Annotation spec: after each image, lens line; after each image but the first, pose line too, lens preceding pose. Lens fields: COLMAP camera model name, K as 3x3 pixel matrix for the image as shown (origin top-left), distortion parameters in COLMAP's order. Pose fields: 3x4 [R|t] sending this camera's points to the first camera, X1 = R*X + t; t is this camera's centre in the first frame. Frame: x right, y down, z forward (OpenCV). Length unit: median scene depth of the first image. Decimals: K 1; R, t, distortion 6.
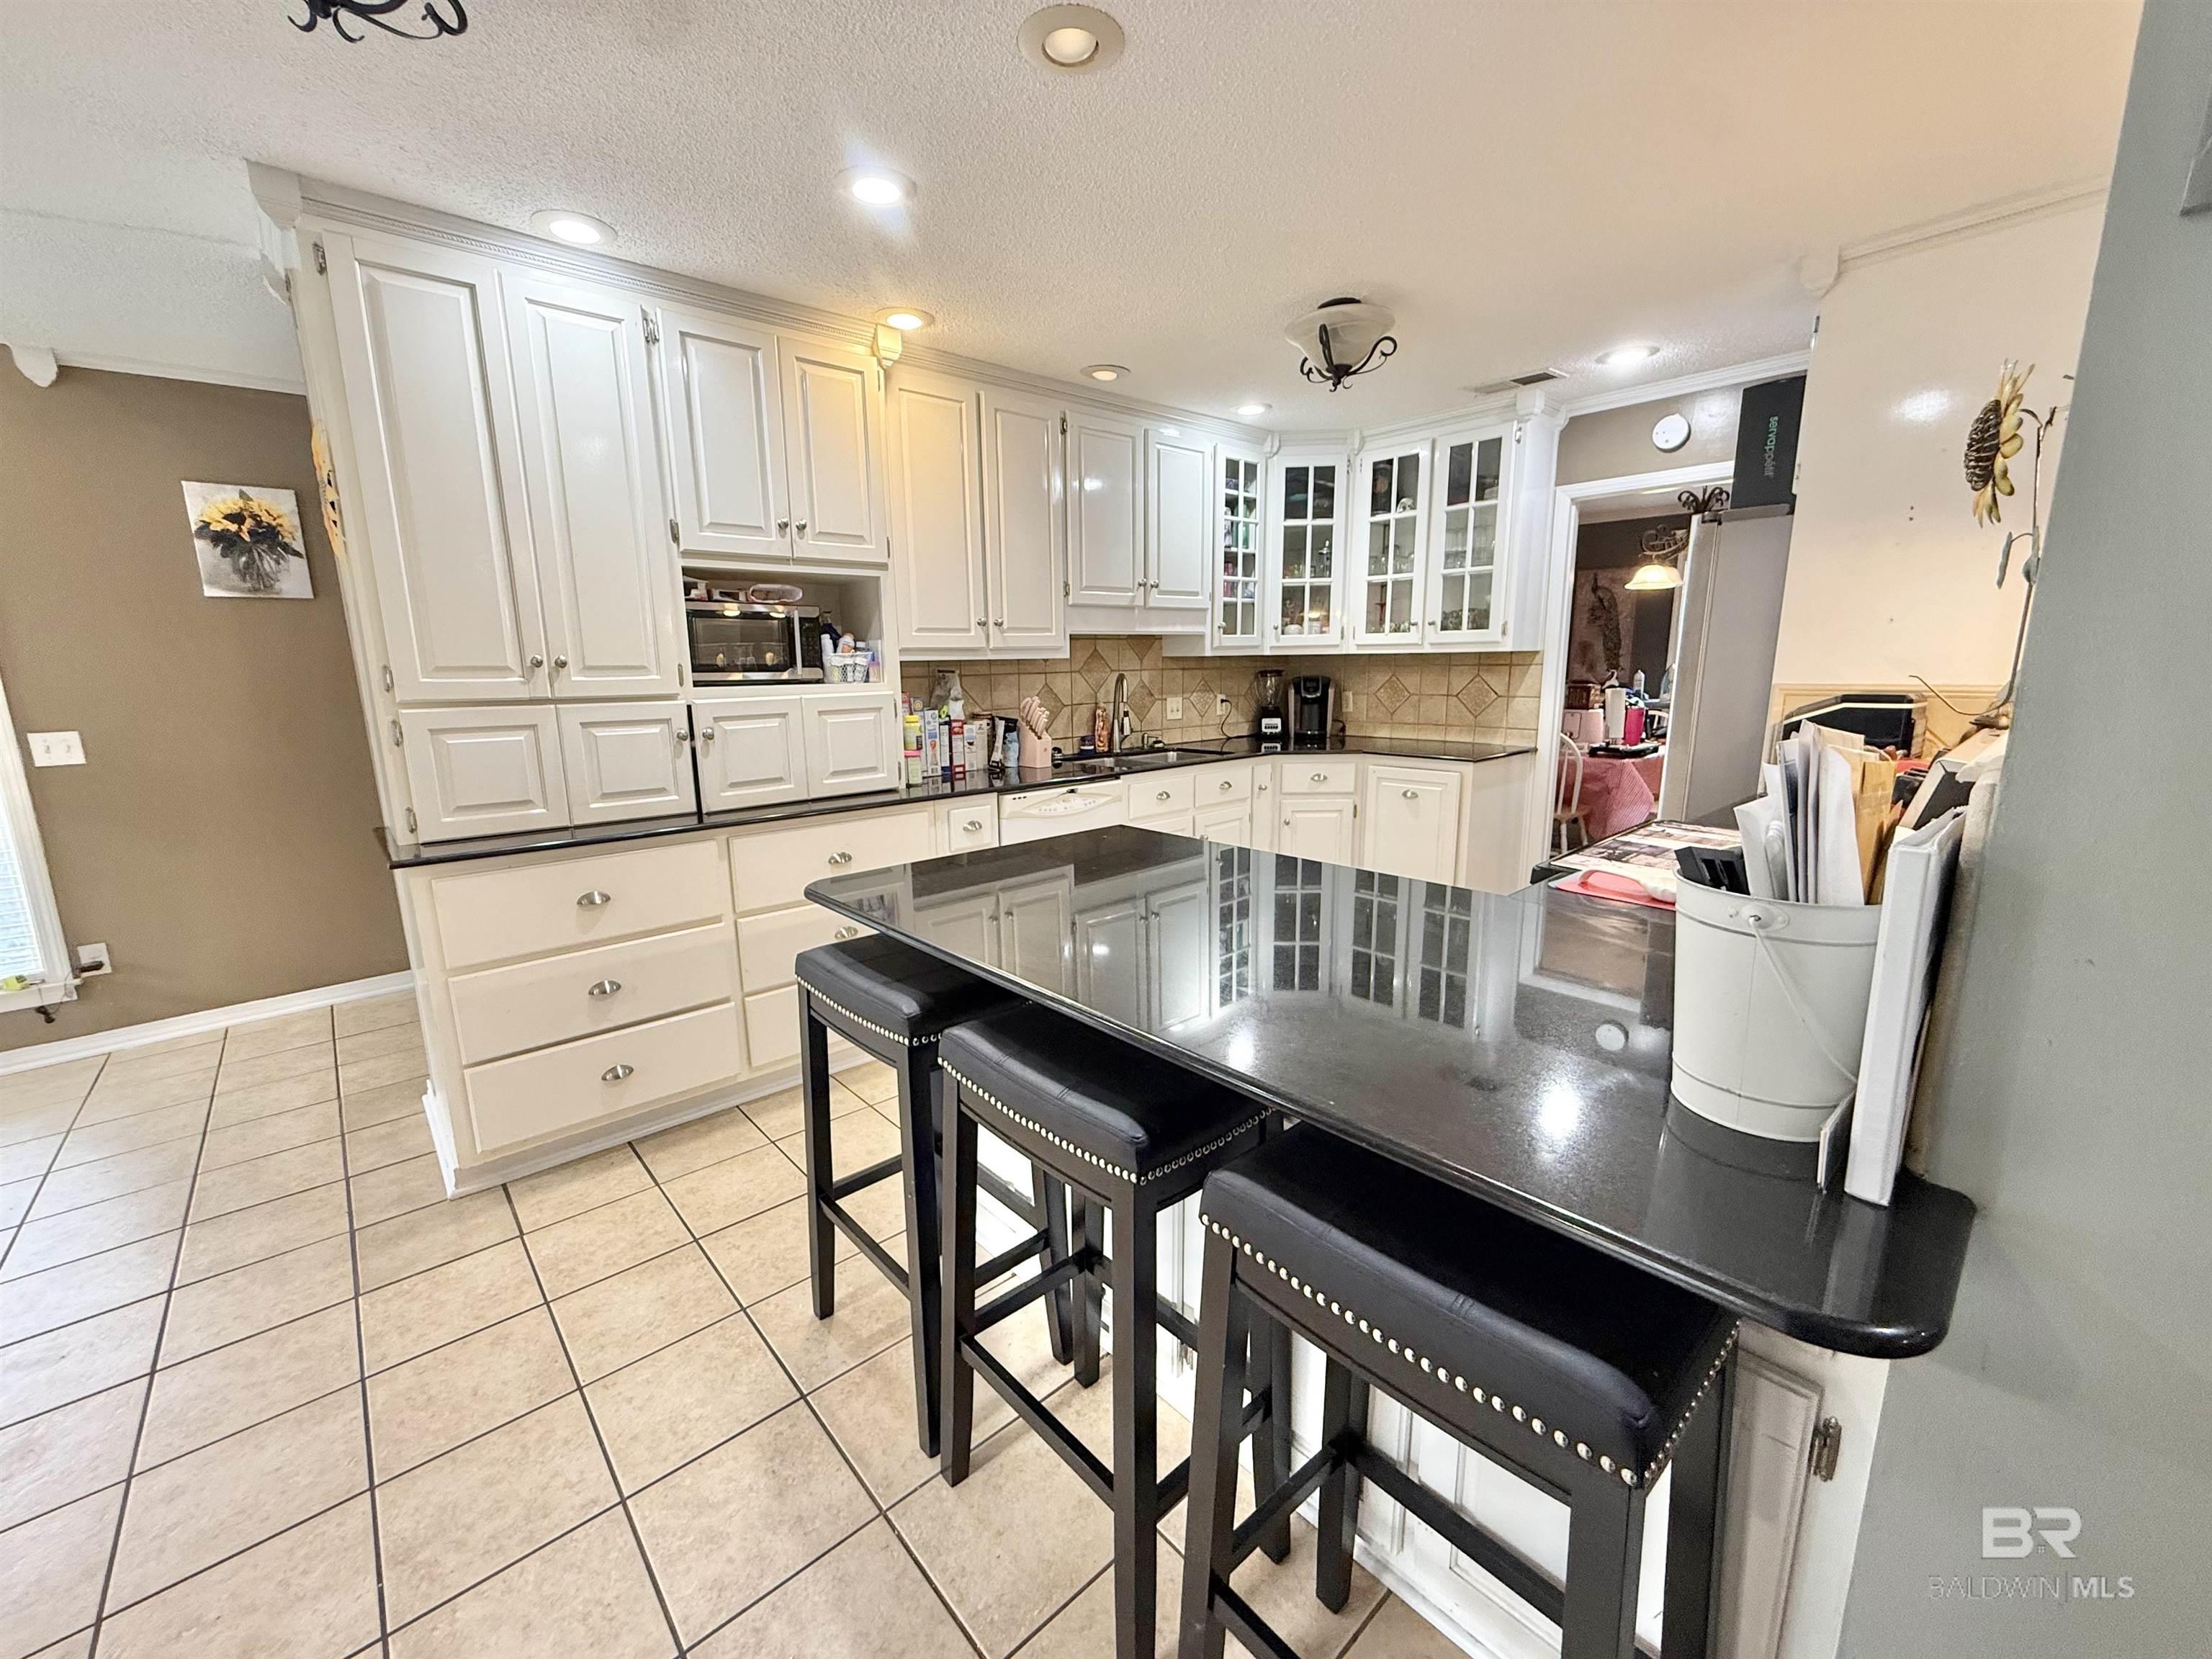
lens RADIAL K [[881.5, 0, 1099.5], [0, 881.5, 833.0], [0, 0, 1]] dist [-0.001583, -0.000518]
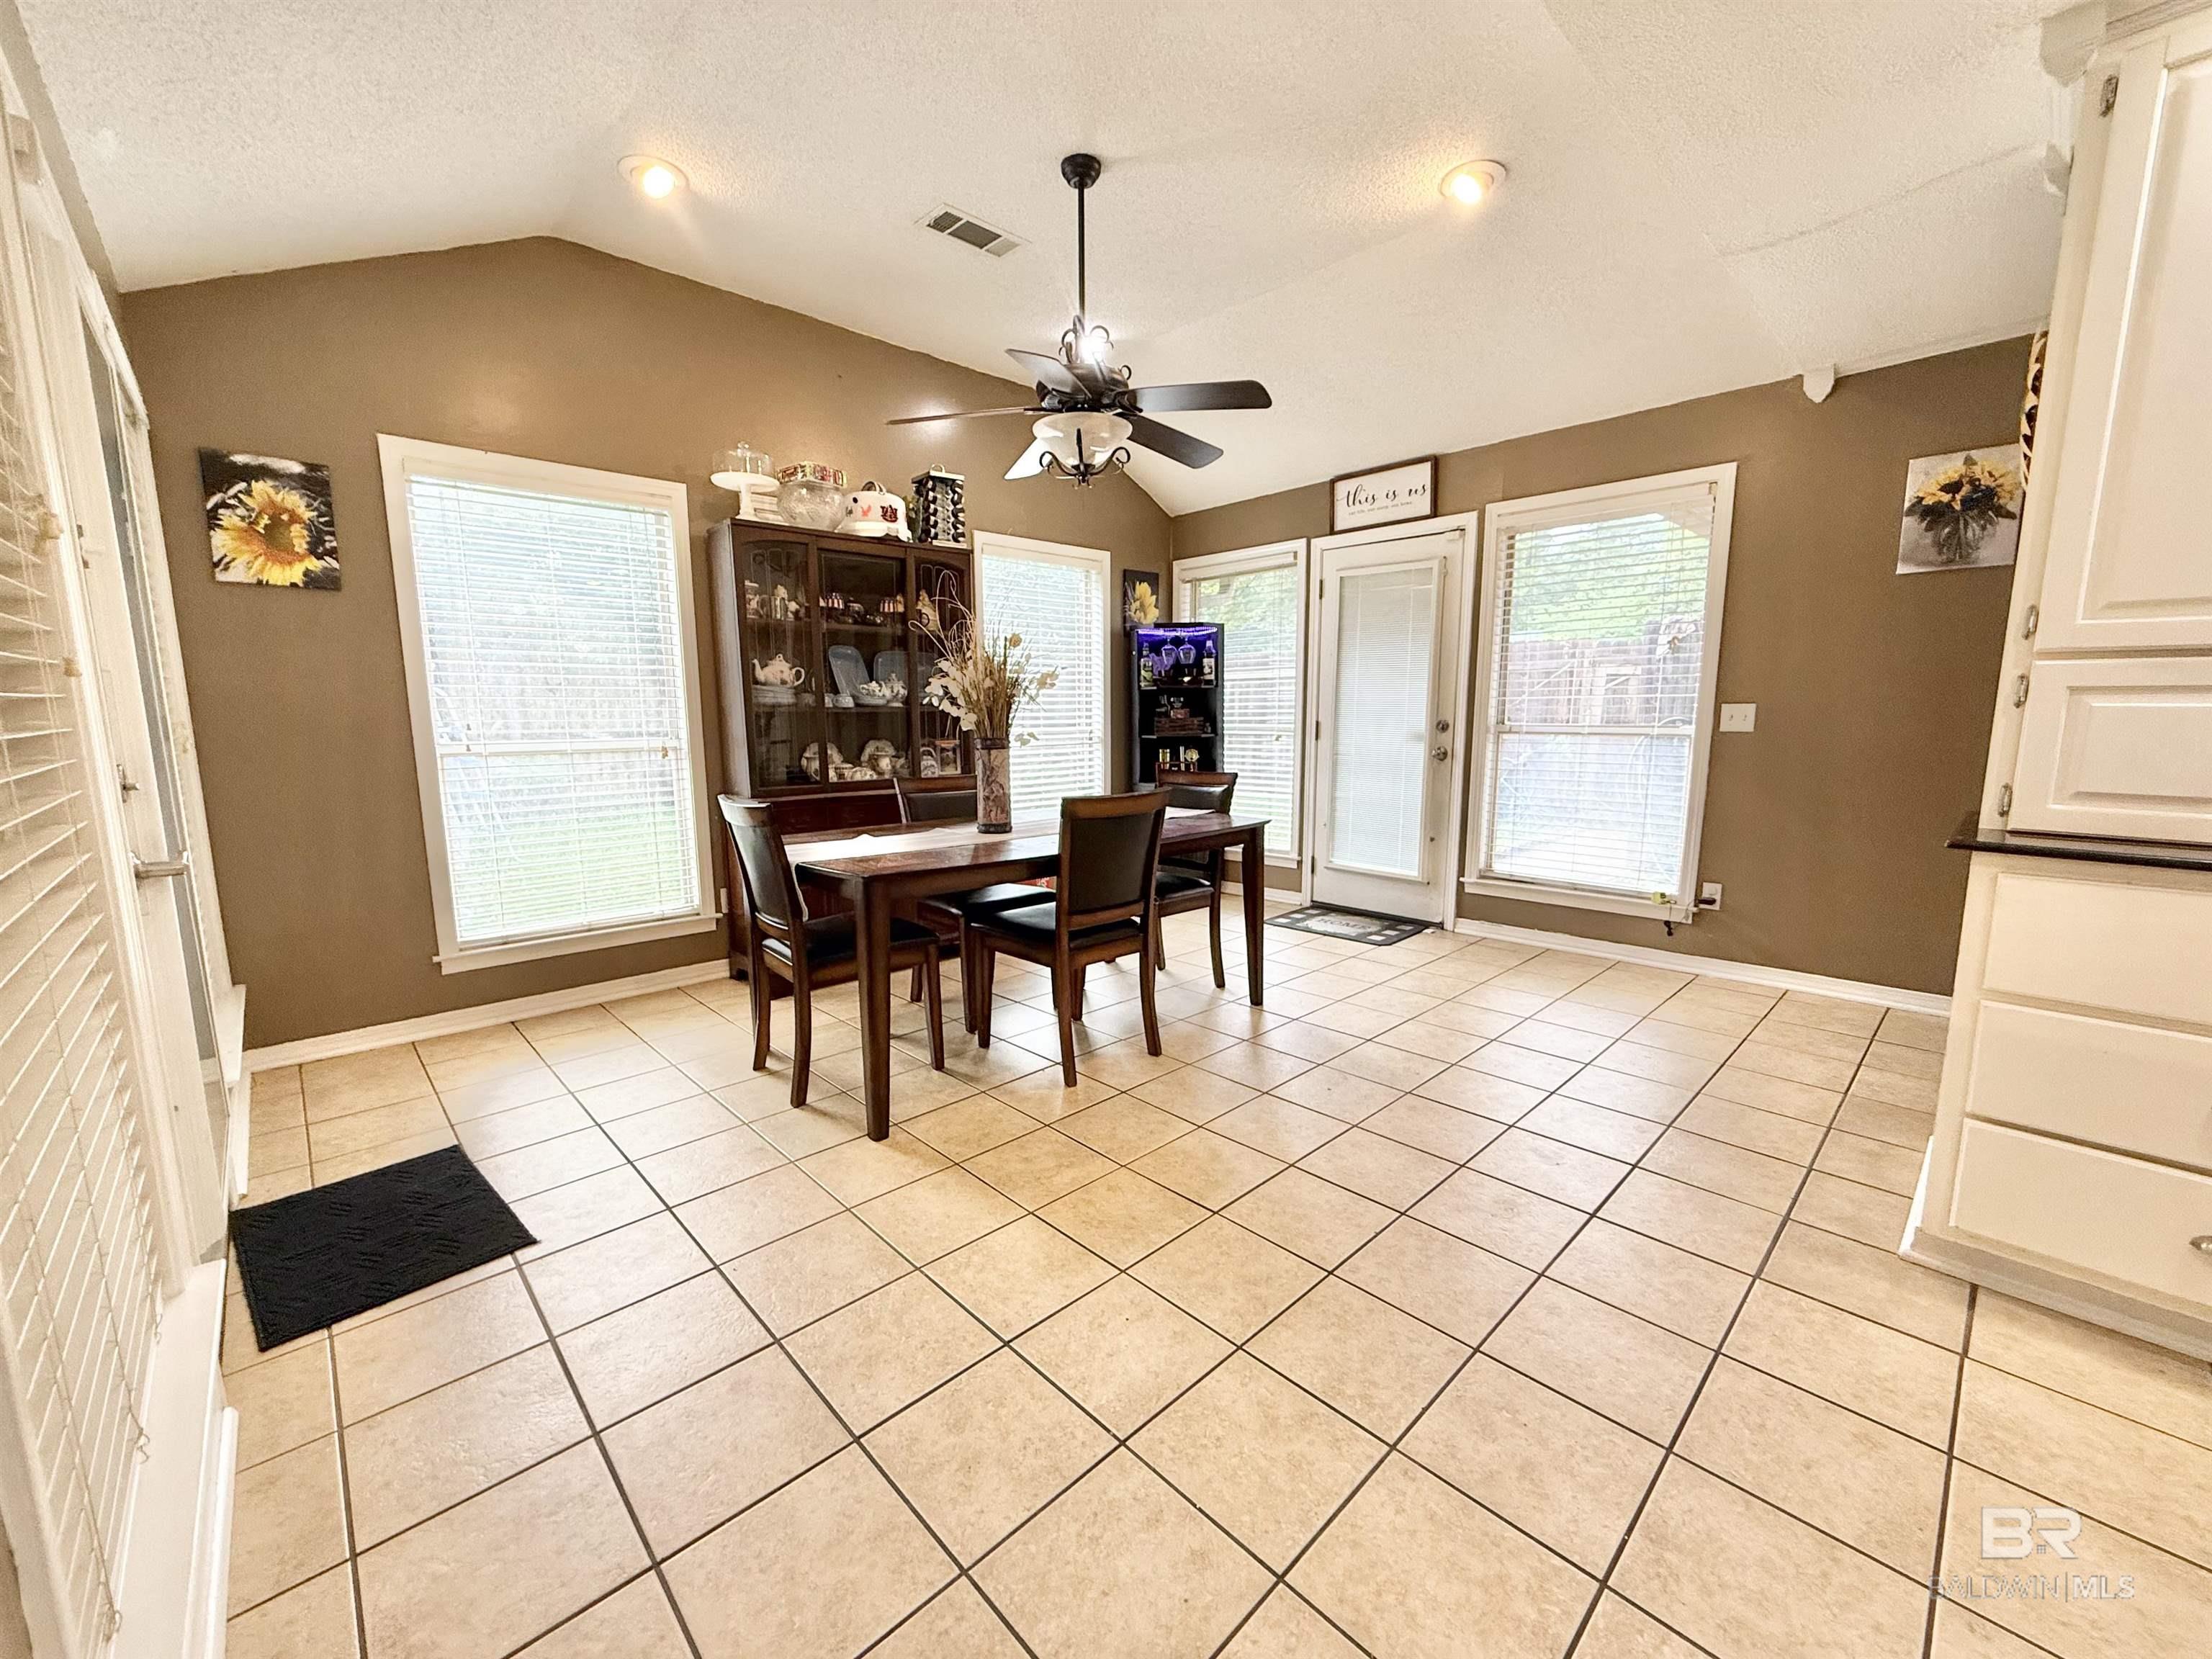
lens RADIAL K [[881.5, 0, 1099.5], [0, 881.5, 833.0], [0, 0, 1]] dist [-0.001583, -0.000518]
pose [[0.029779, 0.162271, -0.986297, -0.006862], [-0.183704, 0.970815, 0.154178, 0.026913], [0.982530, 0.176596, 0.058720, 0.092885]]
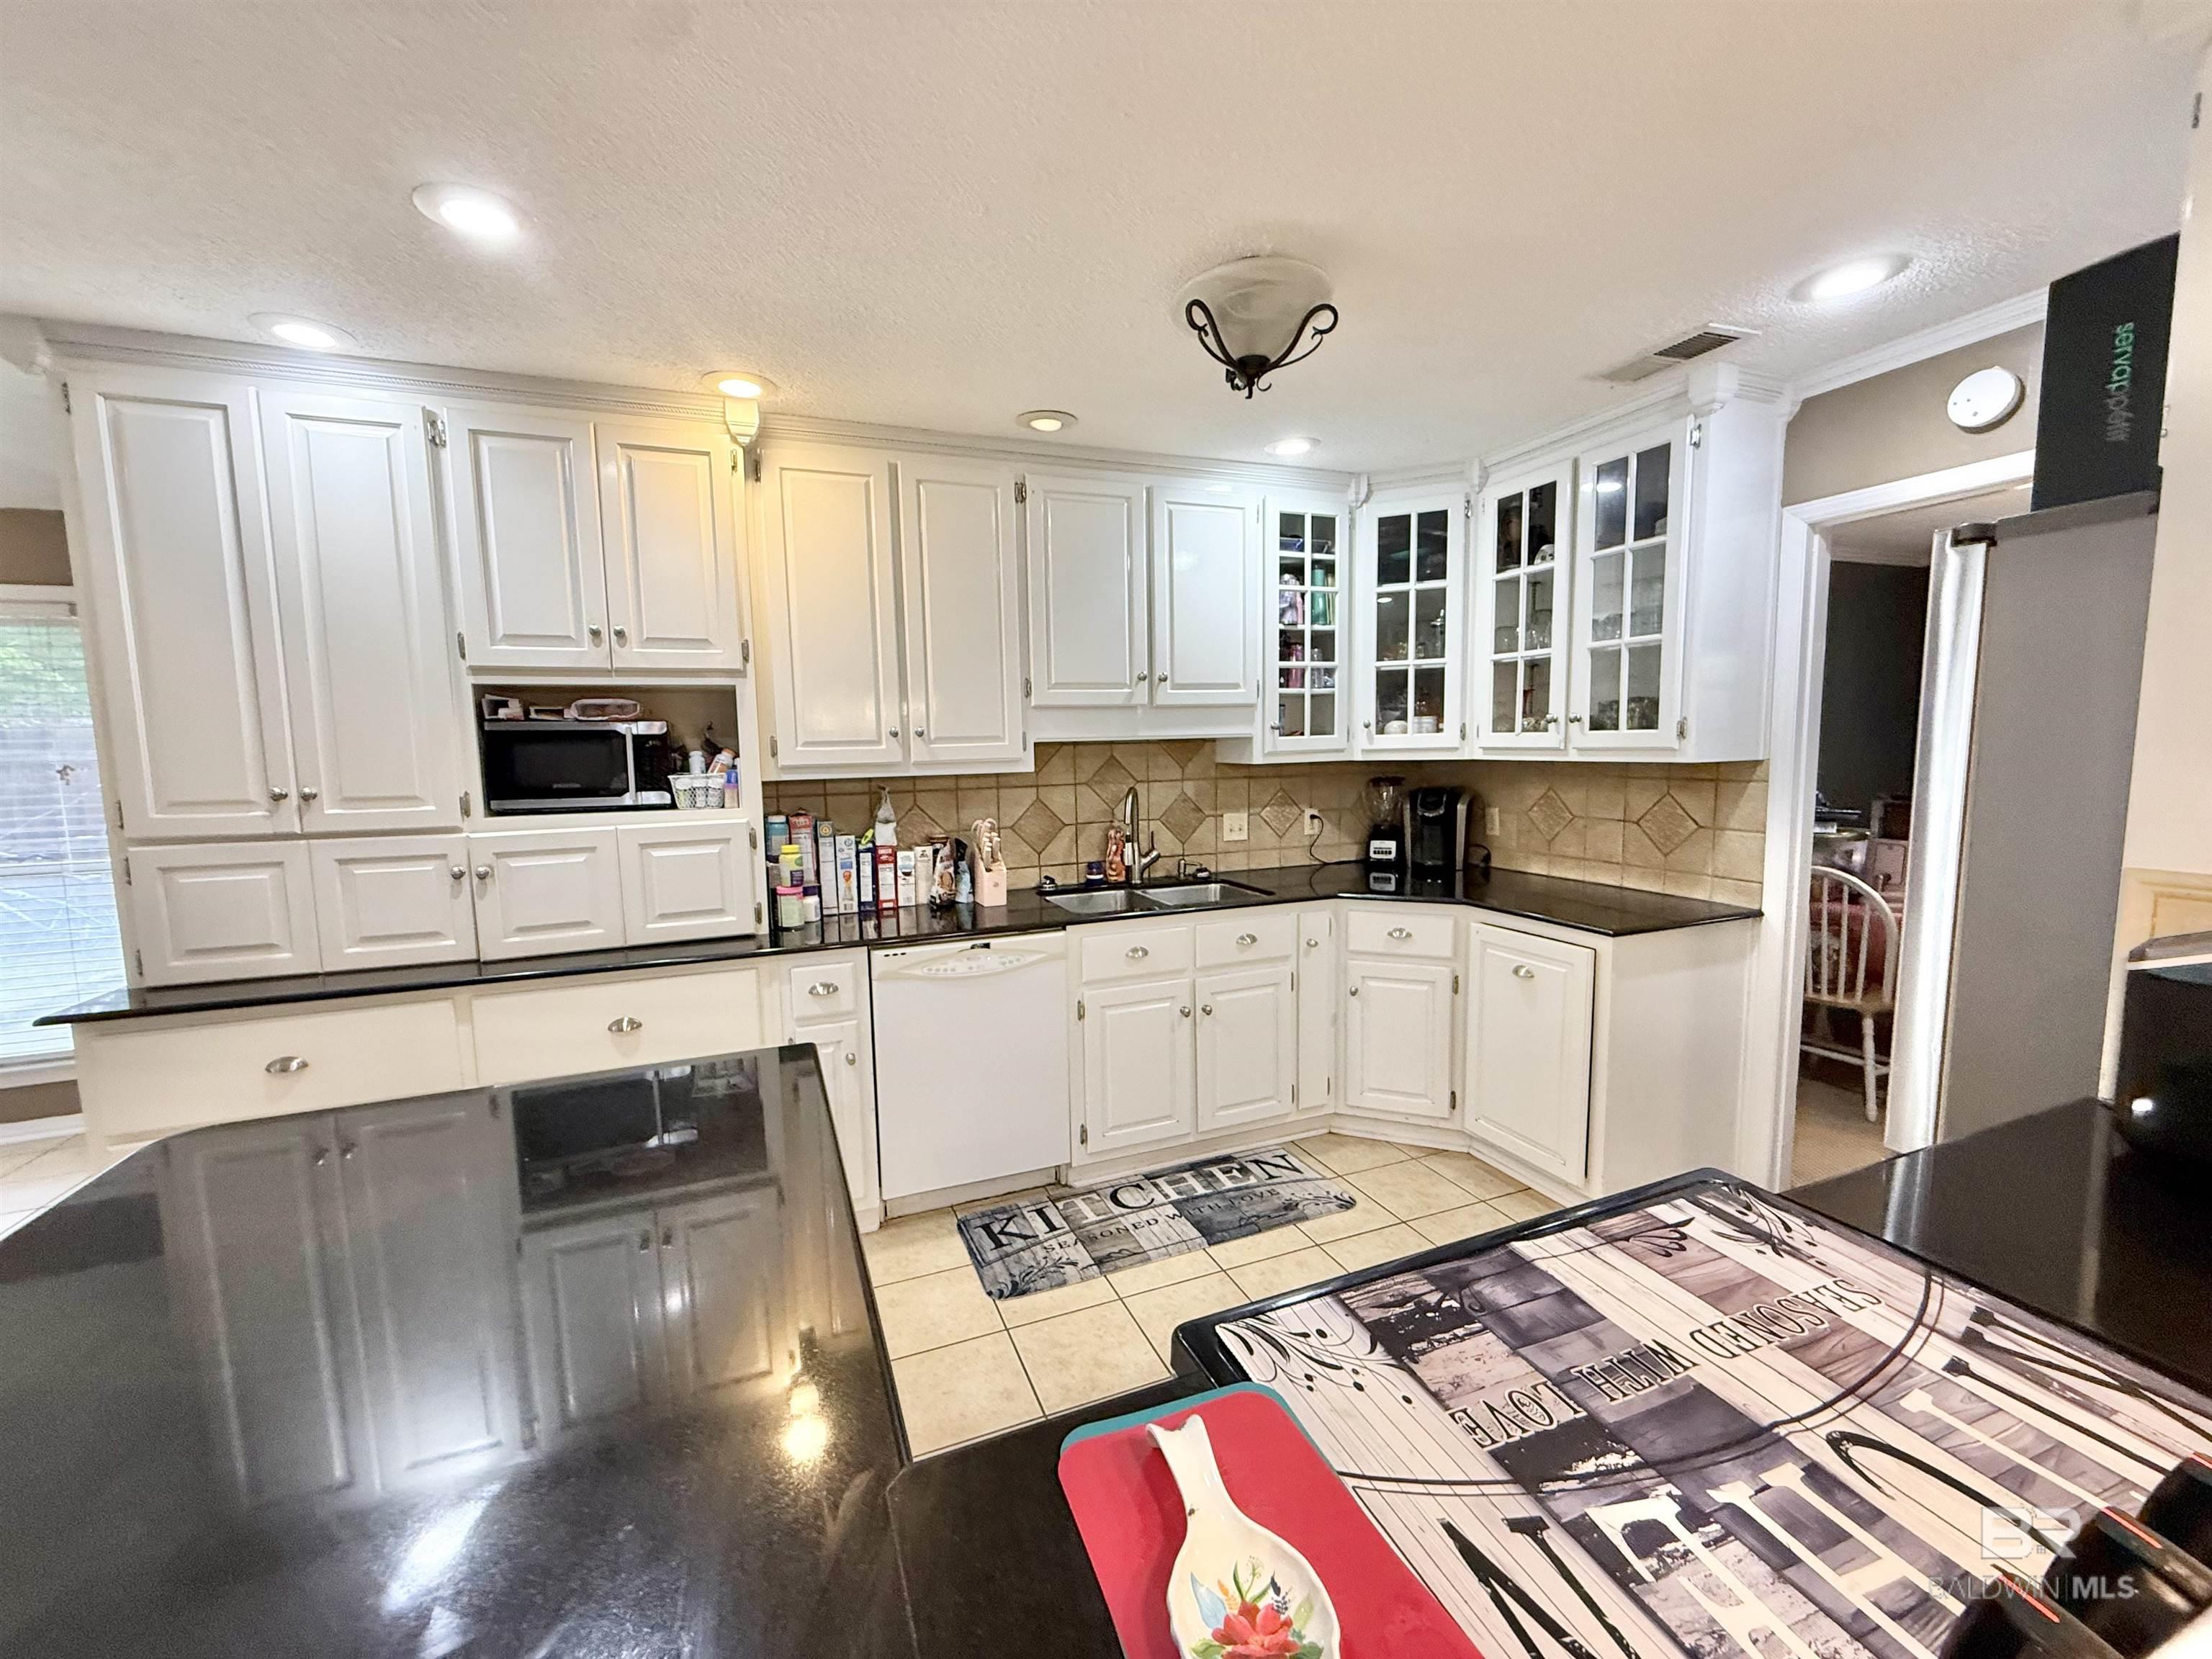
lens RADIAL K [[881.5, 0, 1099.5], [0, 881.5, 833.0], [0, 0, 1]] dist [-0.001583, -0.000518]
pose [[0.938920, 0.031628, -0.342679, 0.314032], [-0.060559, 0.995414, -0.074055, -0.091439], [0.338765, 0.090284, 0.936529, 0.287085]]
